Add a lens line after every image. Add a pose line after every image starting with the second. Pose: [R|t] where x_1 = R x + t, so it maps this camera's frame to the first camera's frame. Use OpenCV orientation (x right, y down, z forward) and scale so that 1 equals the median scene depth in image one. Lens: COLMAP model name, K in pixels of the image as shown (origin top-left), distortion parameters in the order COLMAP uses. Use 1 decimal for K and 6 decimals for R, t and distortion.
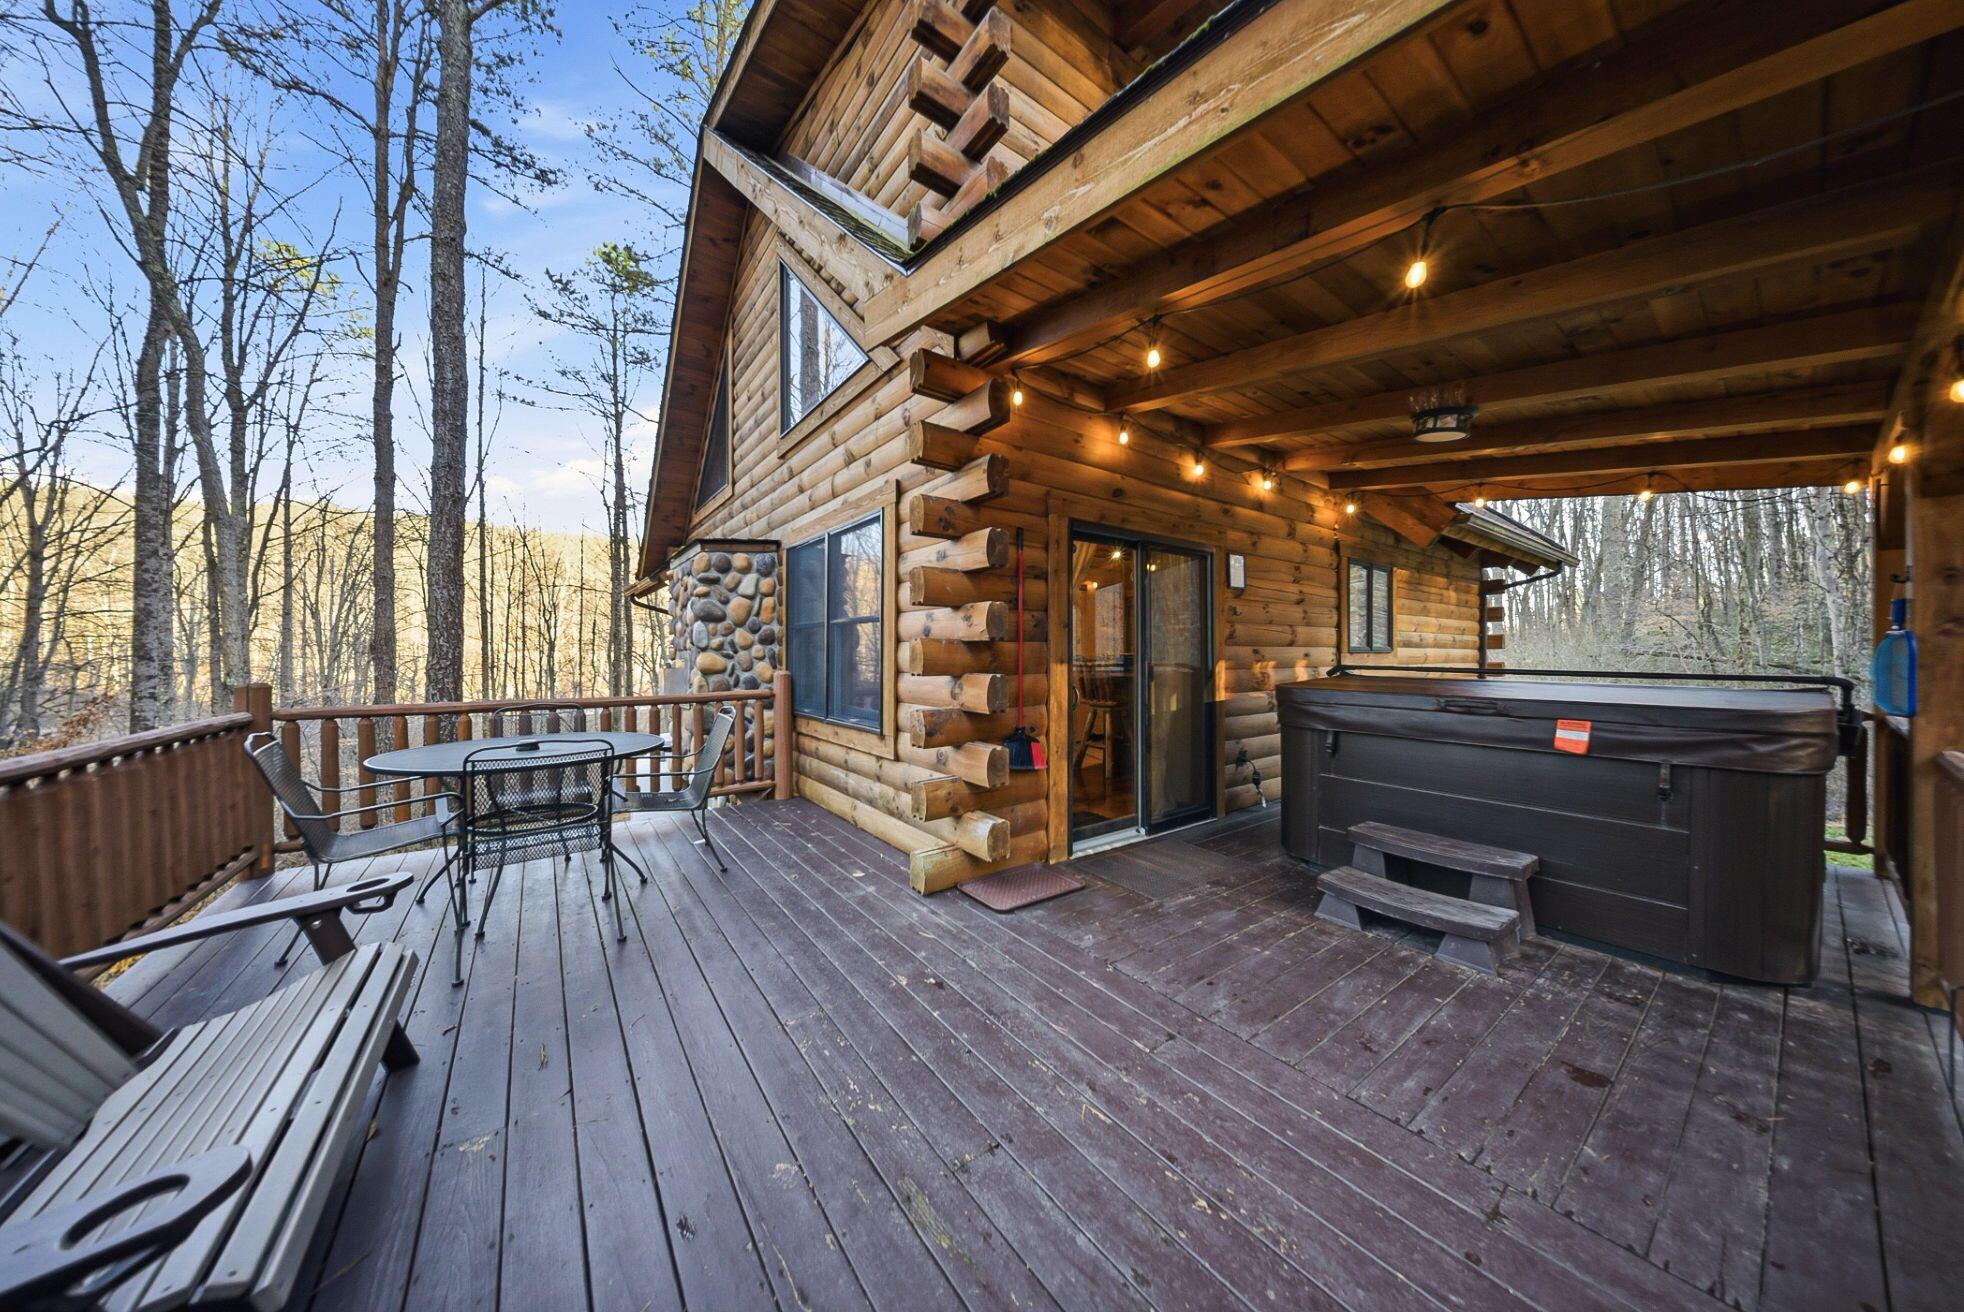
lens RADIAL K [[592.1, 0, 981.4], [0, 592.1, 650.5], [0, 0, 1]] dist [-0.001426, -0.001108]
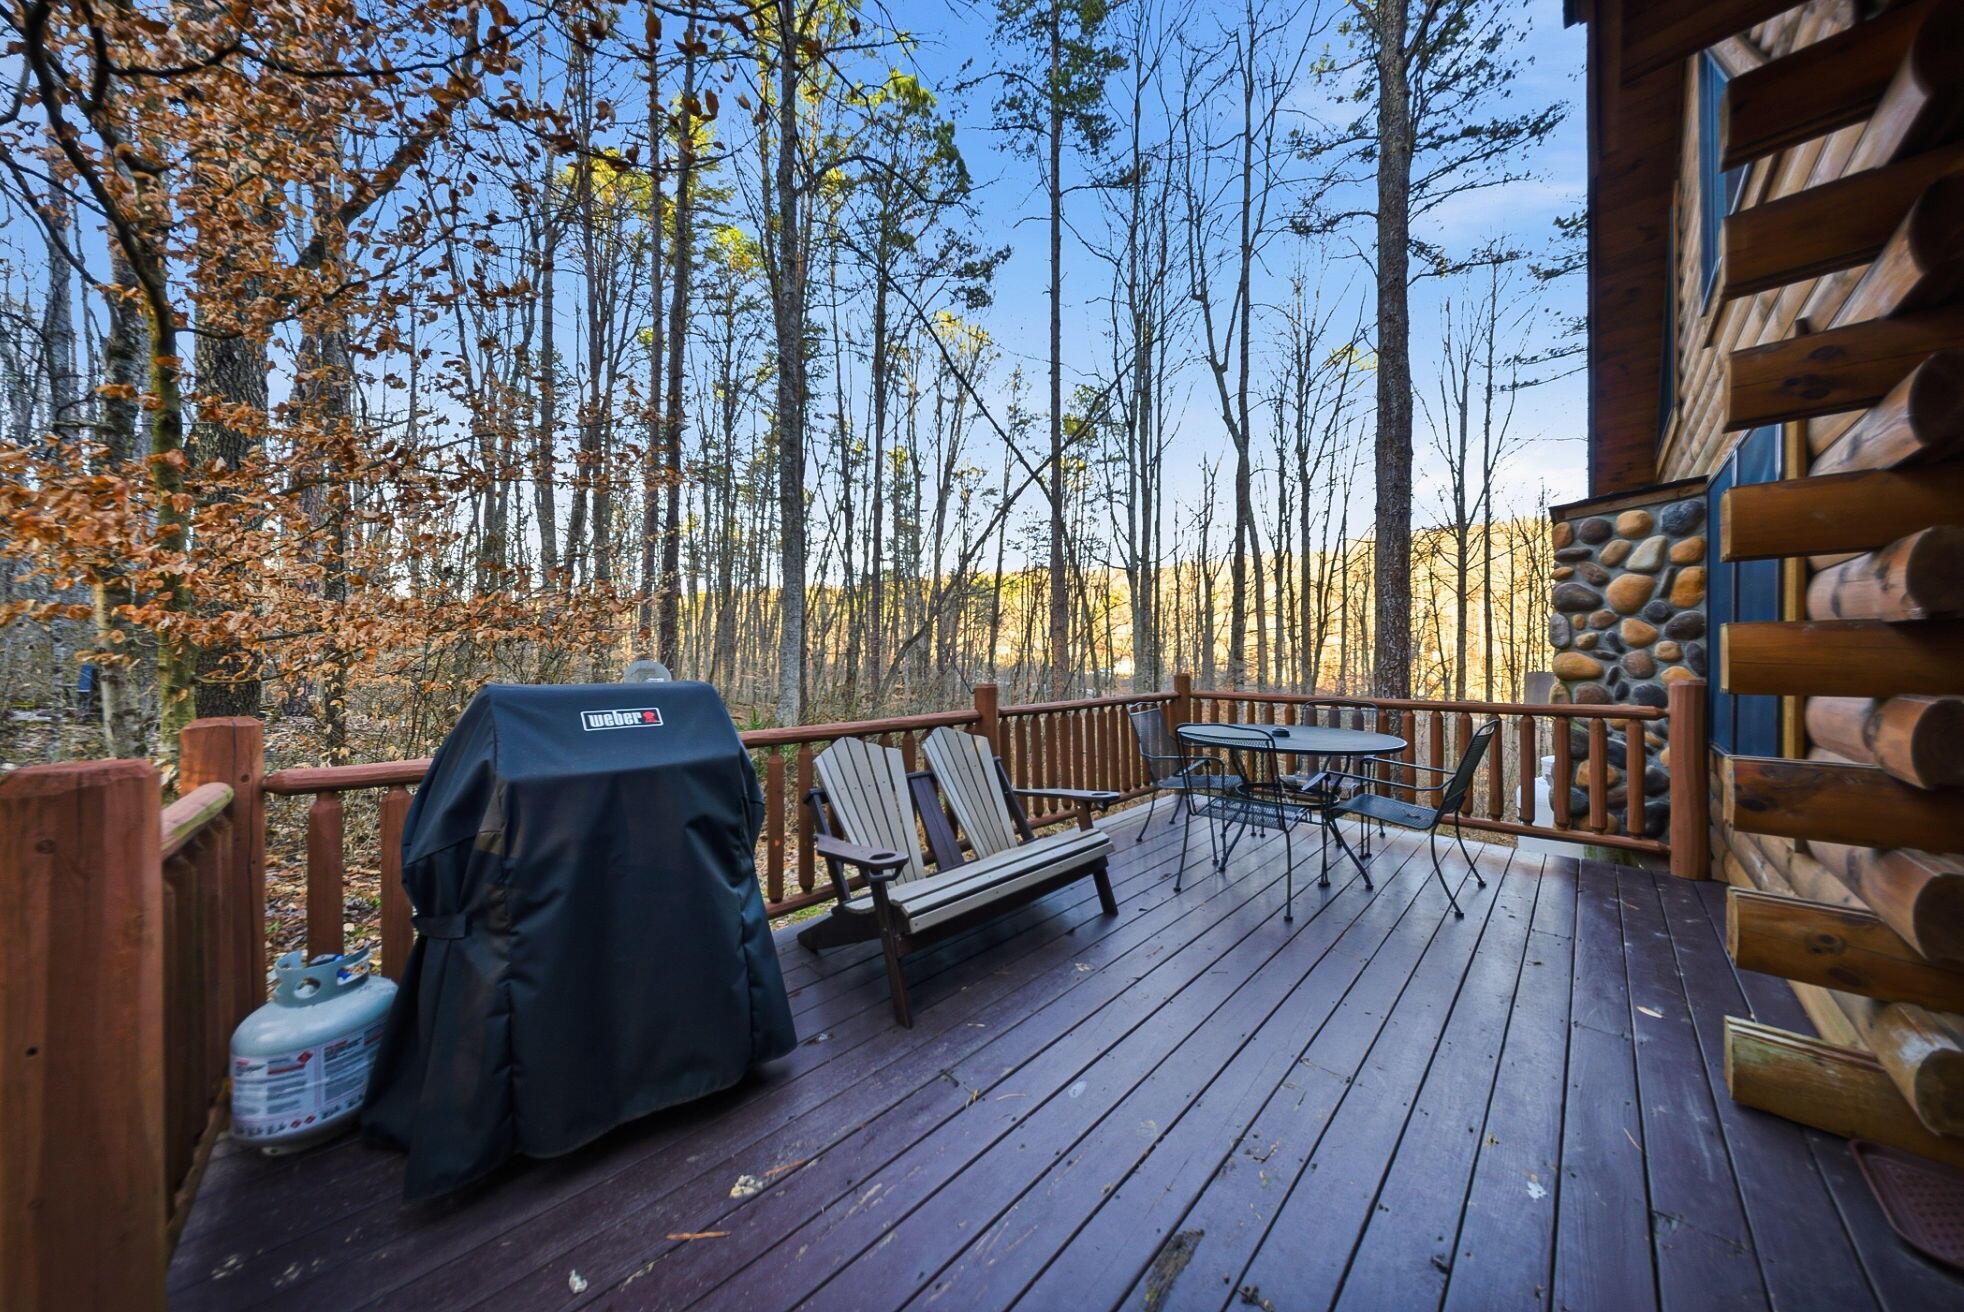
lens RADIAL K [[592.1, 0, 983.5], [0, 592.1, 661.9], [0, 0, 1]] dist [-0.001426, -0.001108]
pose [[0.147234, 0.007351, -0.989074, 0.179296], [0.009639, 0.999914, 0.008867, 0.002045], [0.989055, -0.010839, 0.147151, 0.139744]]
